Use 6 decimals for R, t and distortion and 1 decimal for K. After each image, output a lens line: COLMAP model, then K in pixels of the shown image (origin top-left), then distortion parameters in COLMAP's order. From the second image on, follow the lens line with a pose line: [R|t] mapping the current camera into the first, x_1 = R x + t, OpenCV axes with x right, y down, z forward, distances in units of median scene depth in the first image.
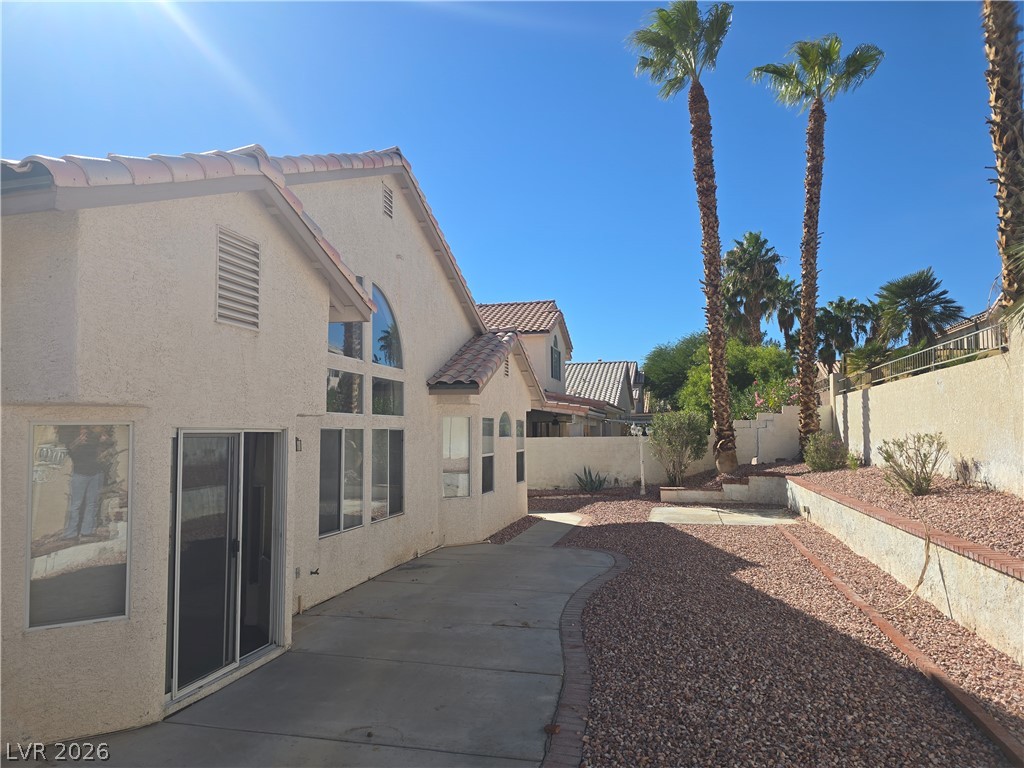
lens RADIAL K [[689.2, 0, 504.2], [0, 689.2, 383.0], [0, 0, 1]] dist [0.088025, -0.082138]
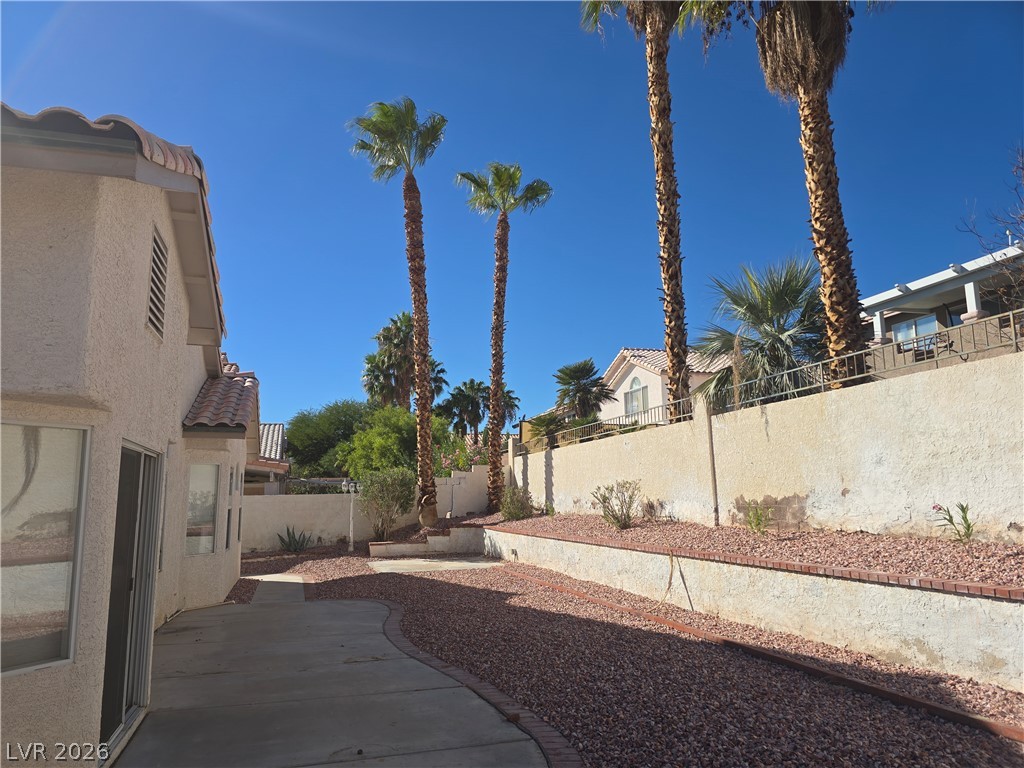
lens RADIAL K [[689.2, 0, 496.1], [0, 689.2, 382.9], [0, 0, 1]] dist [0.088025, -0.082138]
pose [[0.862225, 0.083218, 0.499642, -0.150416], [-0.032194, 0.993421, -0.109903, 0.022560], [-0.505501, 0.078676, 0.859232, 0.001927]]
